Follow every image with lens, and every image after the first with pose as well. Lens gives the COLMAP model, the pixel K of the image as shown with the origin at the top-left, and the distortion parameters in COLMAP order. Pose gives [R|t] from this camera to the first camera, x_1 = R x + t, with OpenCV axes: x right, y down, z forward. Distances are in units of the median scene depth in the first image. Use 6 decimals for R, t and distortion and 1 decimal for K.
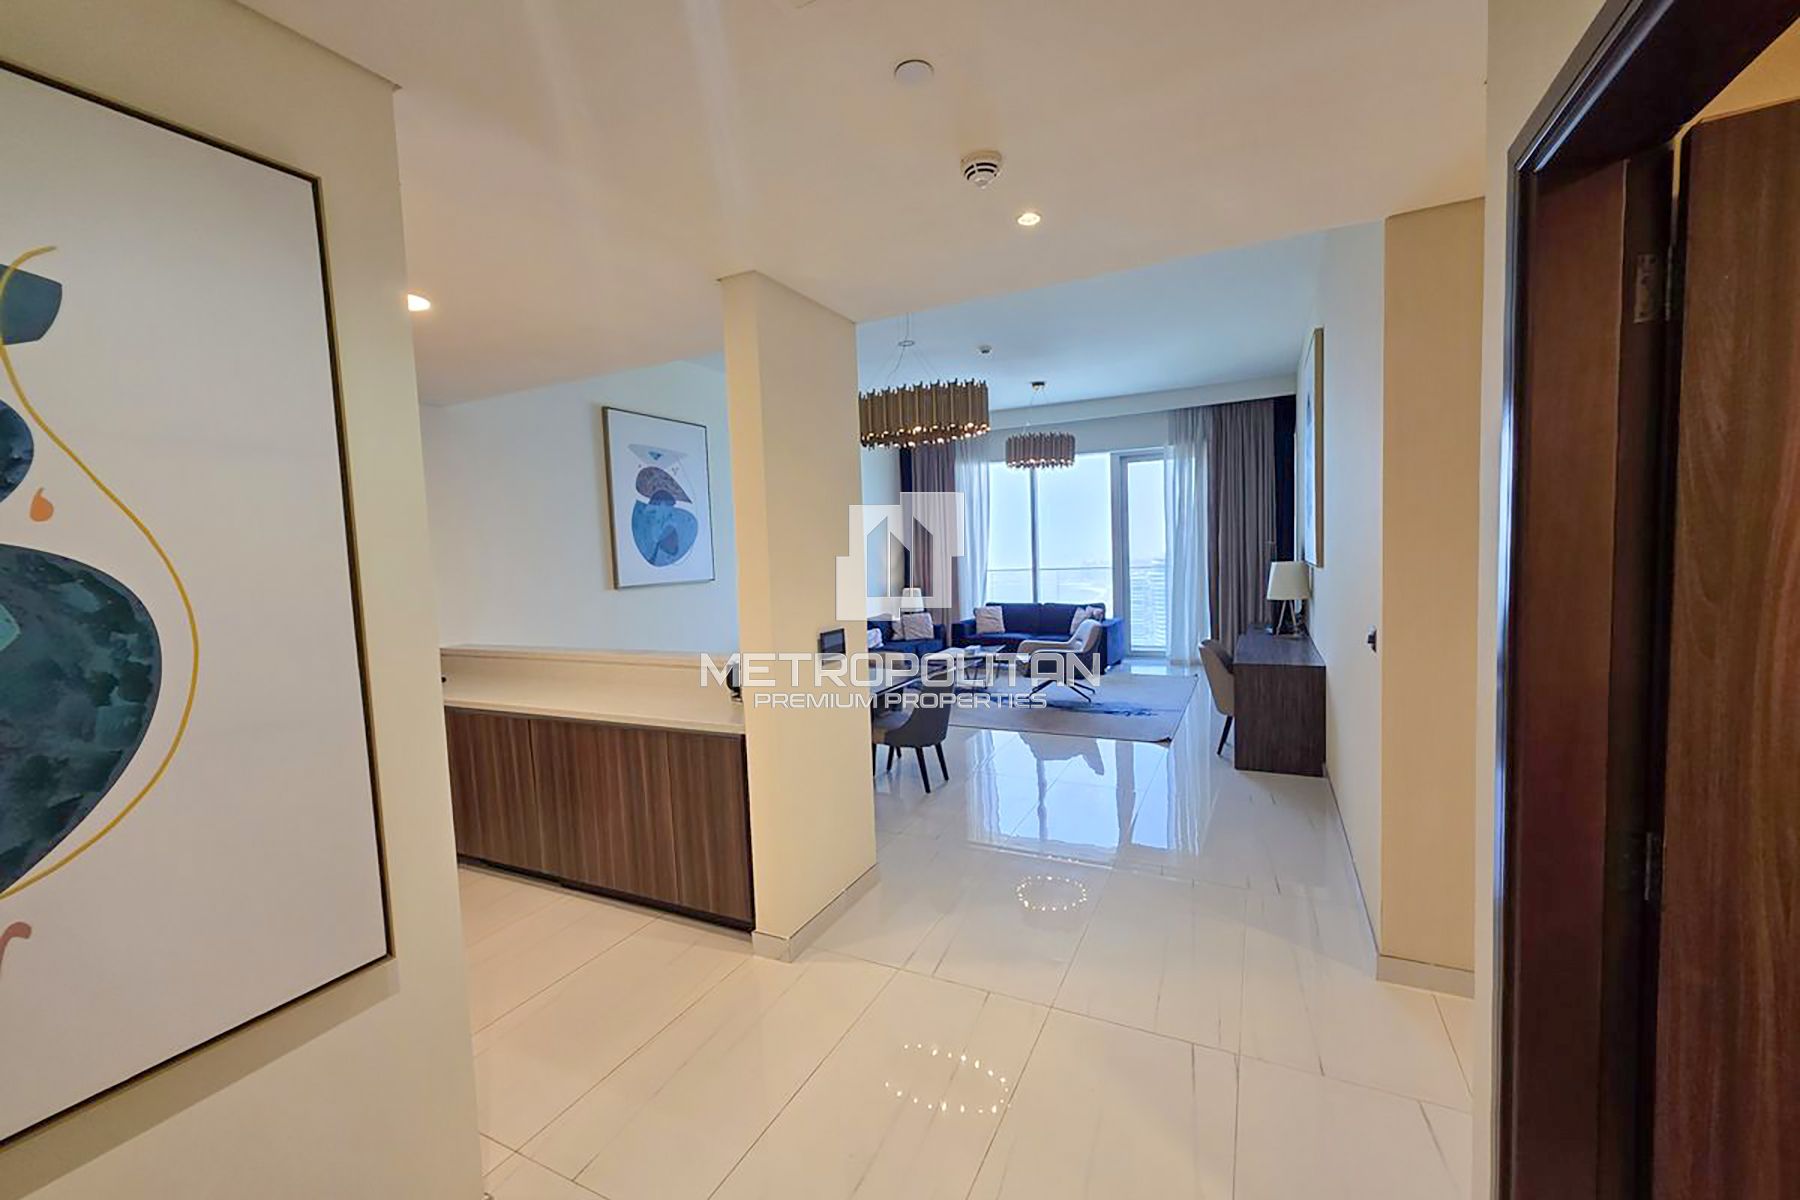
lens RADIAL K [[716.6, 0, 900.0], [0, 716.6, 600.0], [0, 0, 1]] dist [0.001992, -0.000356]
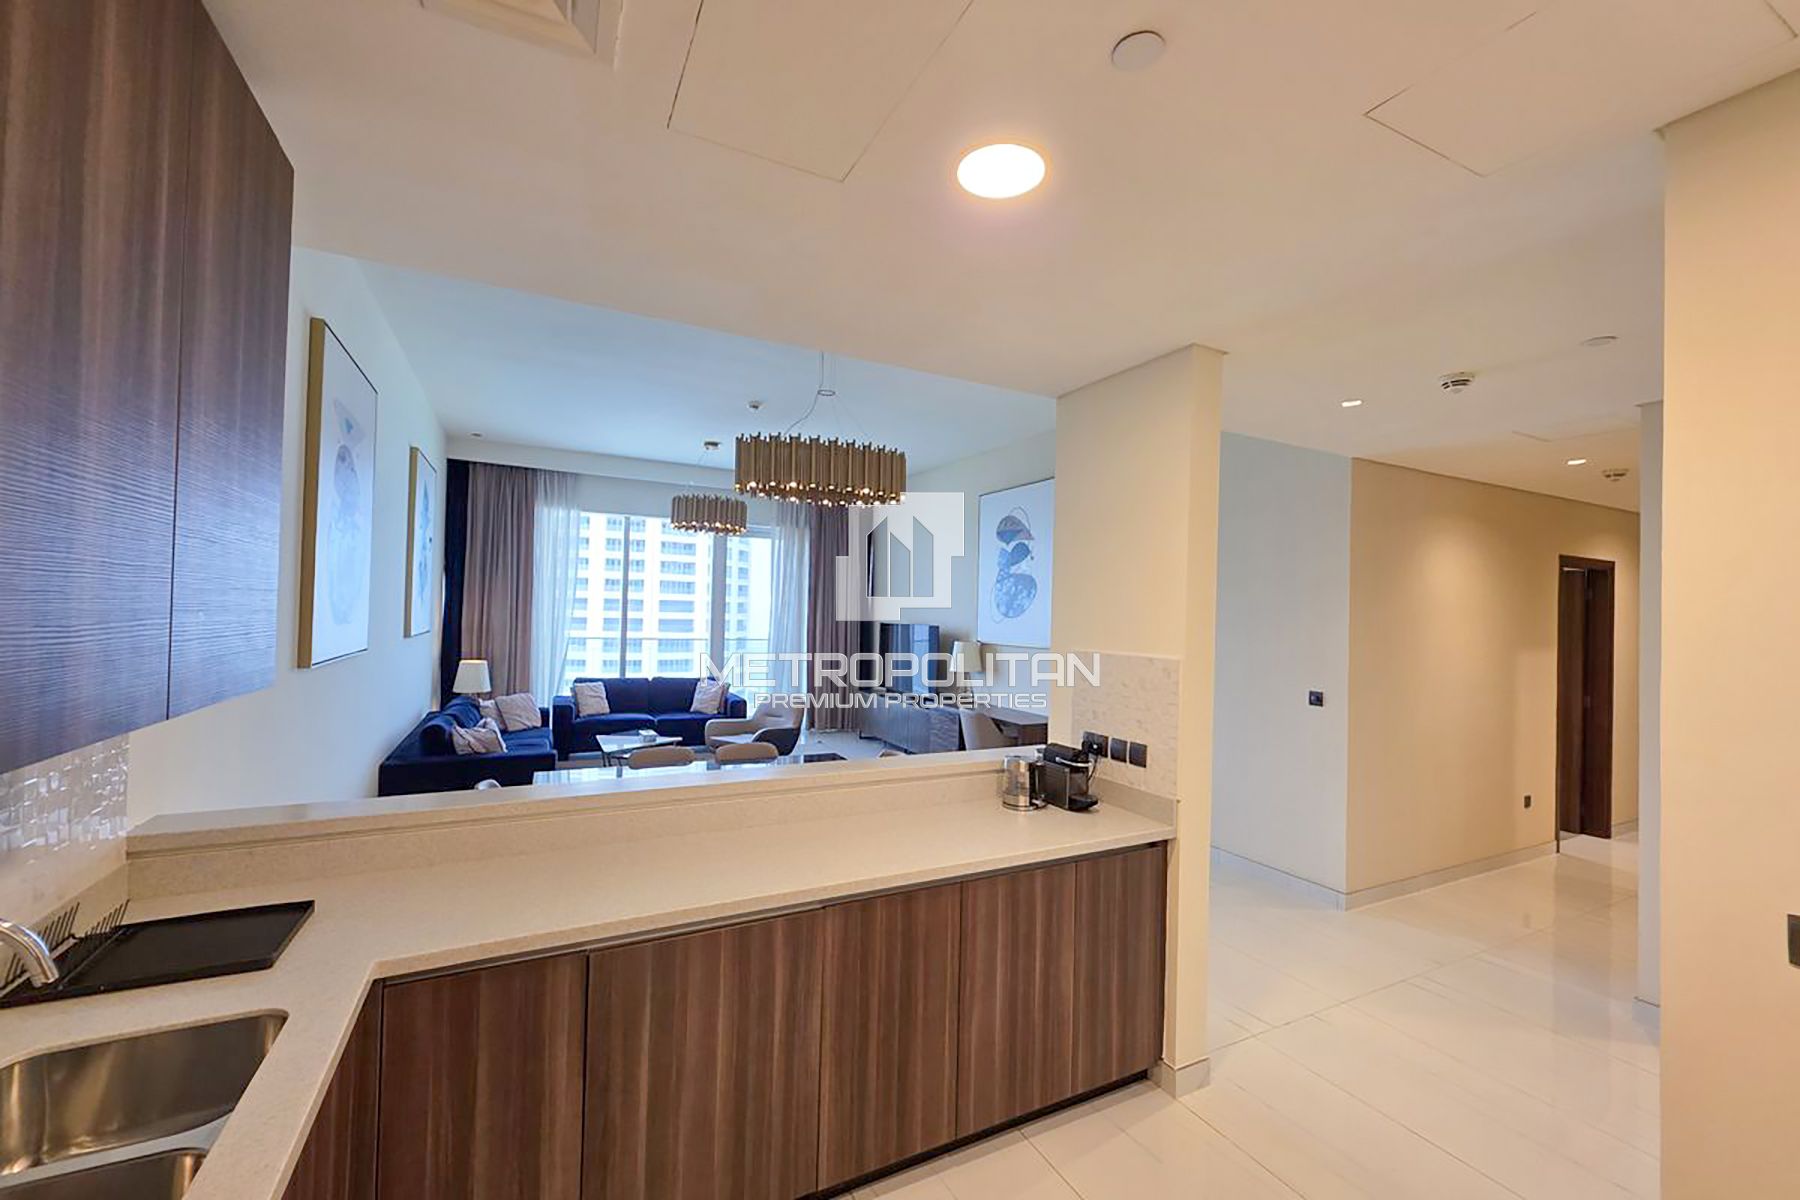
lens RADIAL K [[716.6, 0, 900.0], [0, 716.6, 600.0], [0, 0, 1]] dist [0.001992, -0.000356]
pose [[0.599719, 0.065571, 0.797520, -0.618197], [0.011561, 0.995823, -0.090569, -0.014319], [-0.800127, 0.063536, 0.596456, 0.391879]]
